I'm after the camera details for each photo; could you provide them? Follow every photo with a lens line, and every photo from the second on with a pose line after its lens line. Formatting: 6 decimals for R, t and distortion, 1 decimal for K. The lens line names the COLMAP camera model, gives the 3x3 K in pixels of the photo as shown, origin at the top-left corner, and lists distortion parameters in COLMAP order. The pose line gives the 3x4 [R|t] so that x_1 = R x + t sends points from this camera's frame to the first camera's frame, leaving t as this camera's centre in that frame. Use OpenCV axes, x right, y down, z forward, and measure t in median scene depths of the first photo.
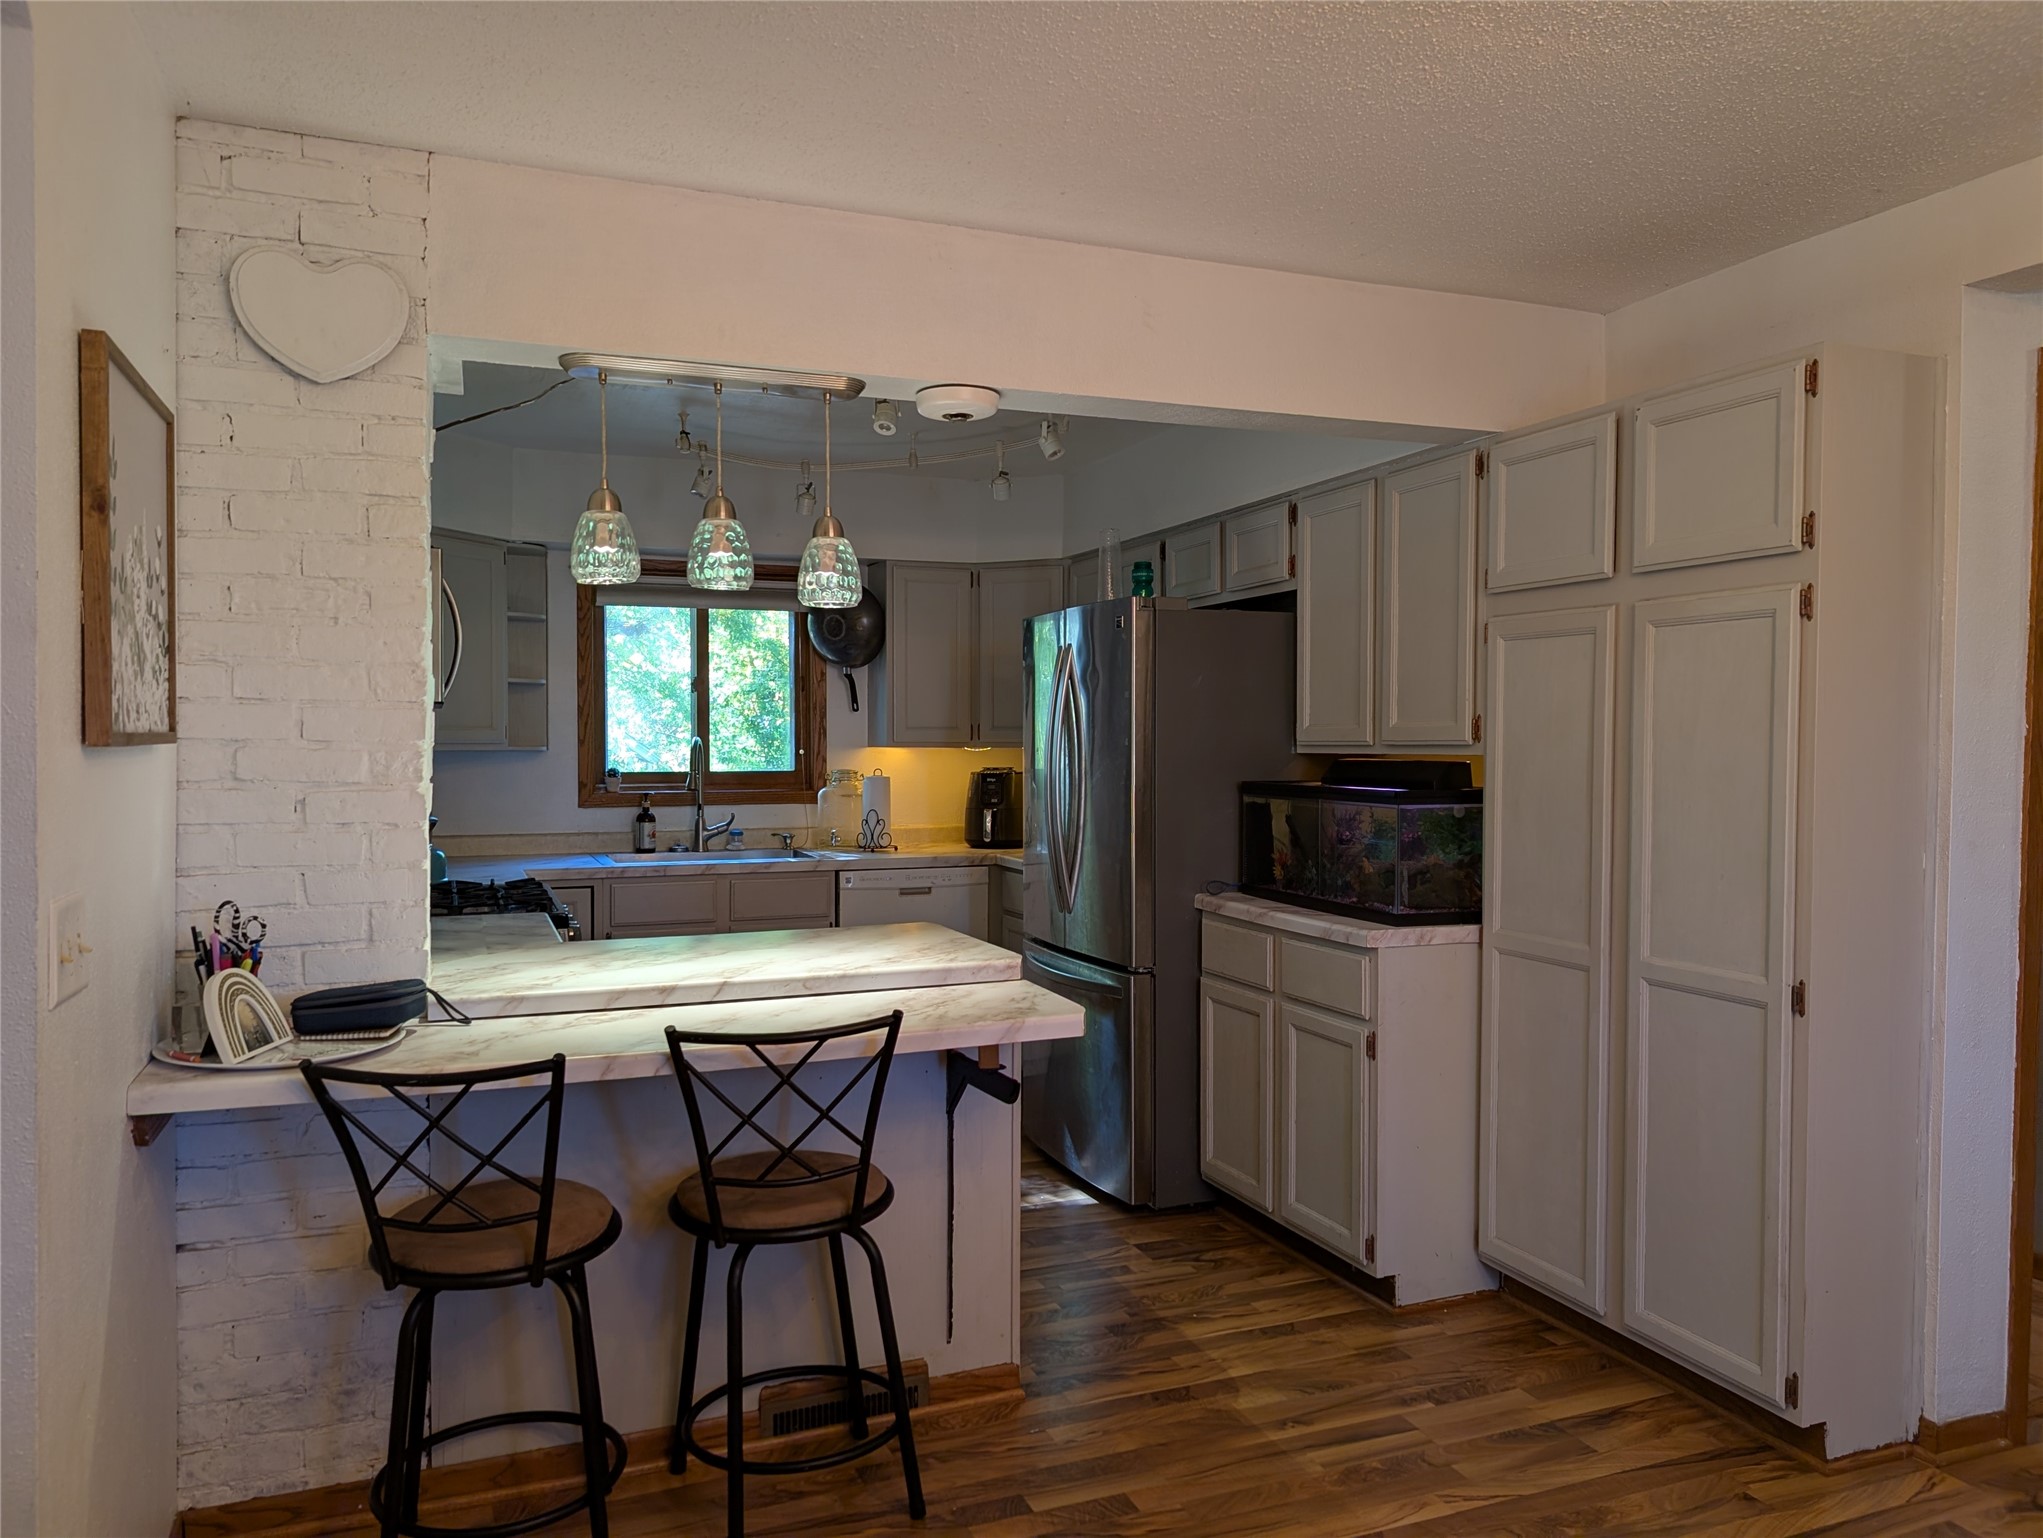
lens RADIAL K [[1439.8, 0, 1018.6], [0, 1439.8, 768.1], [0, 0, 1]] dist [0.007767, 0.000279]
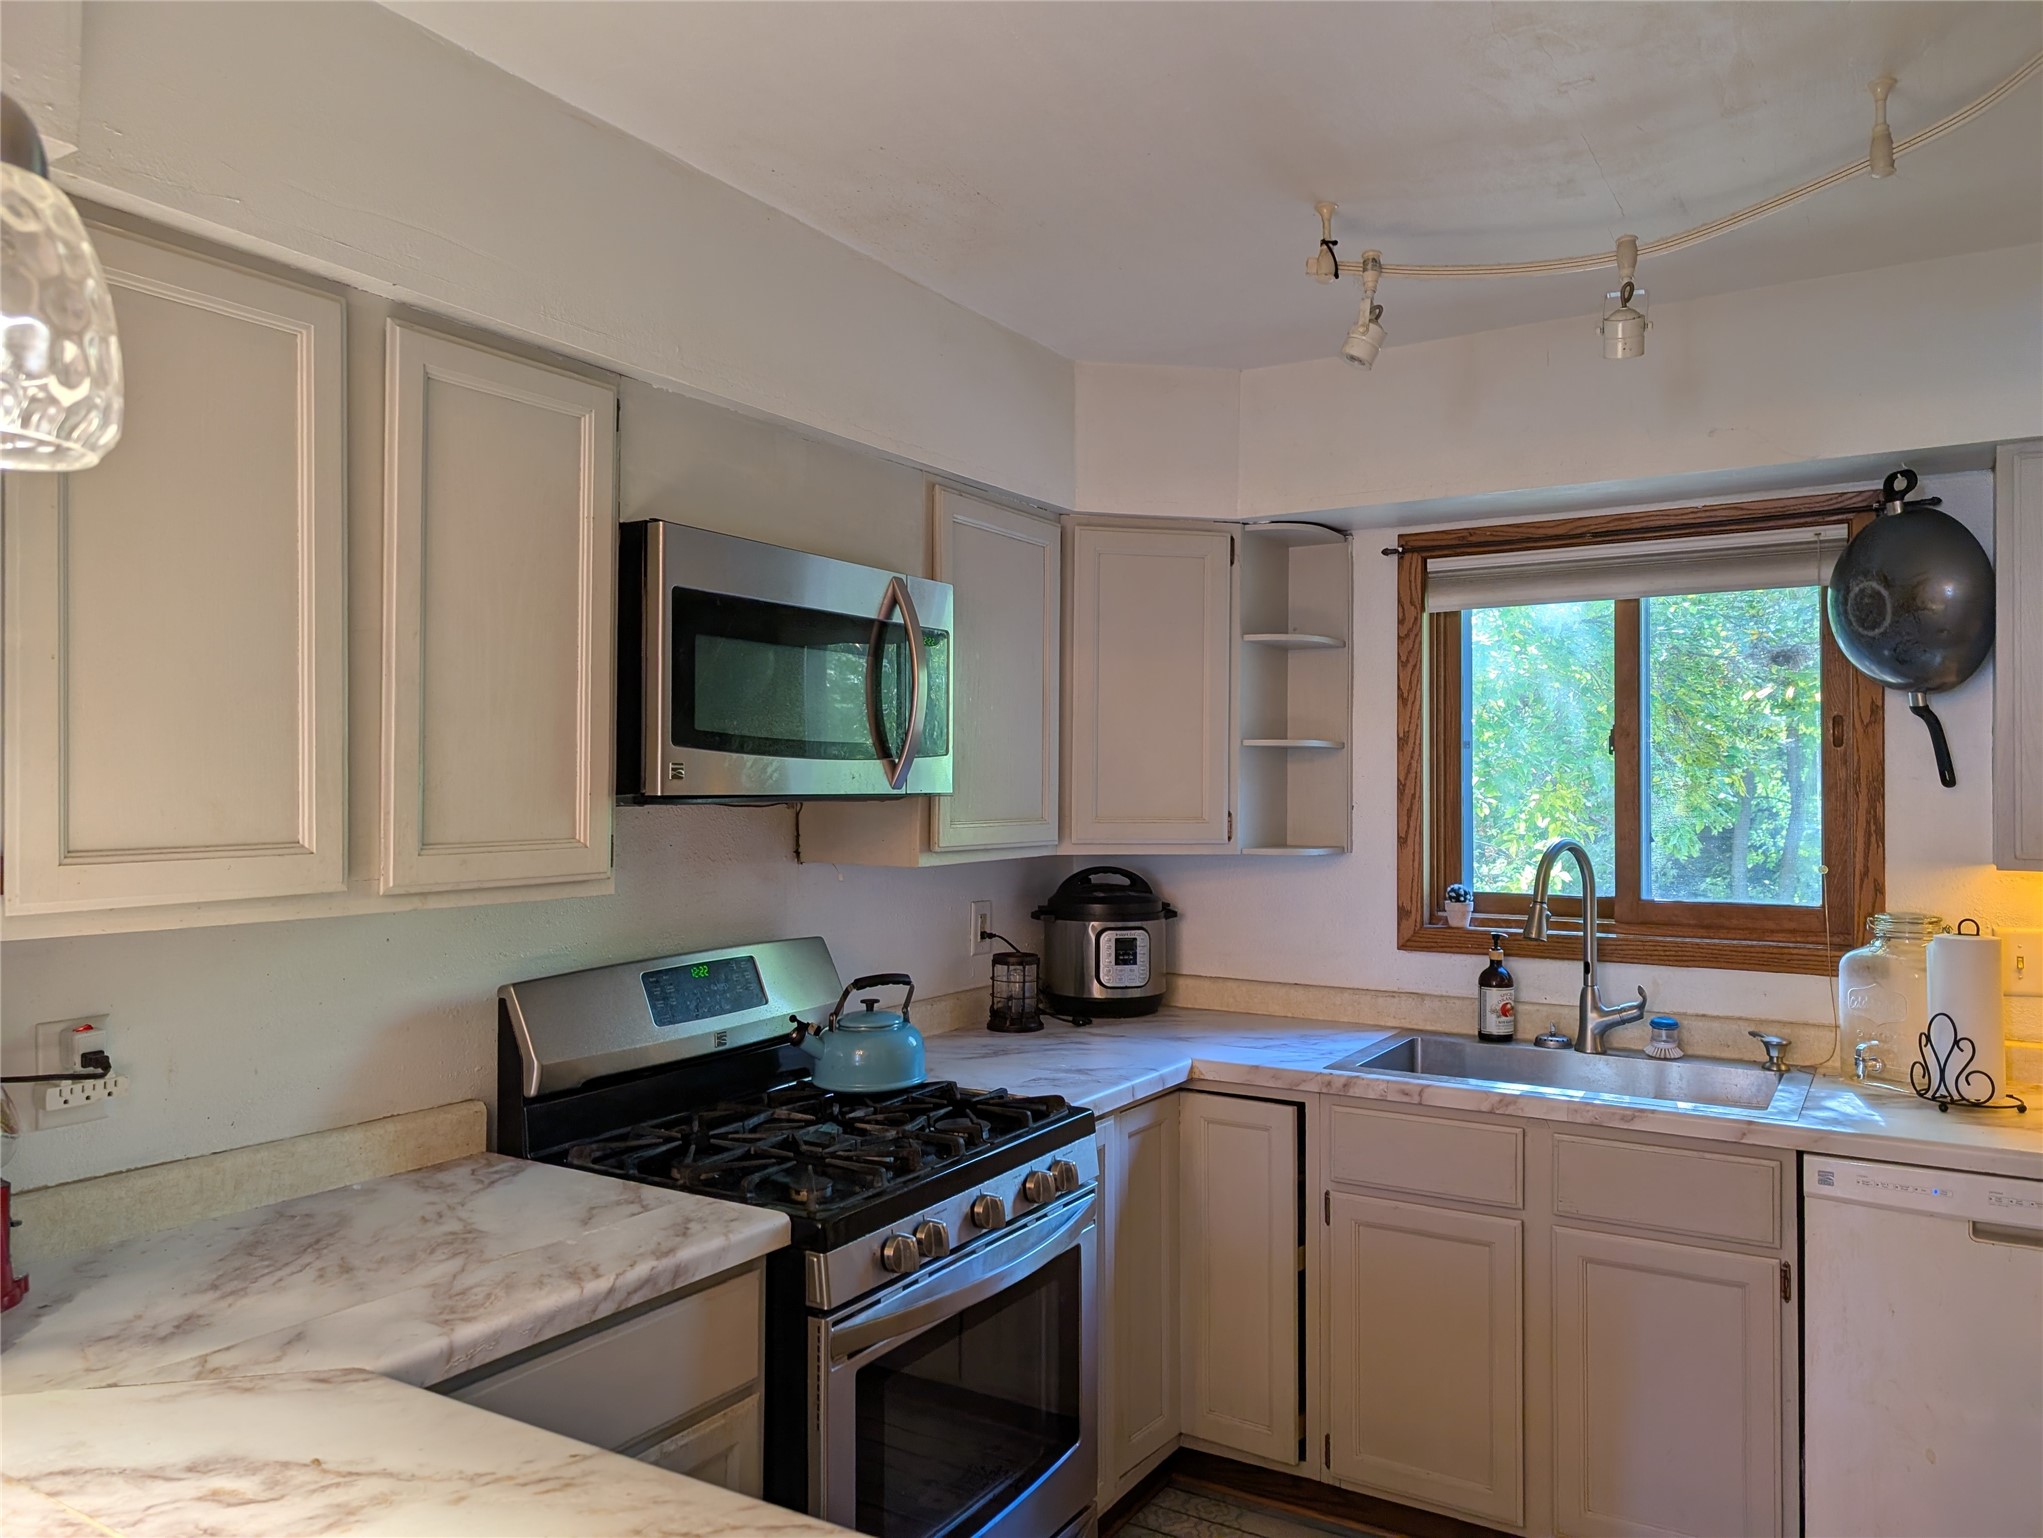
lens RADIAL K [[1439.8, 0, 1022.5], [0, 1439.8, 767.1], [0, 0, 1]] dist [0.007767, 0.000279]
pose [[0.594263, -0.013530, -0.804157, 0.086119], [-0.018871, 0.999349, -0.030759, -0.027086], [0.804050, 0.033454, 0.593620, 0.508426]]
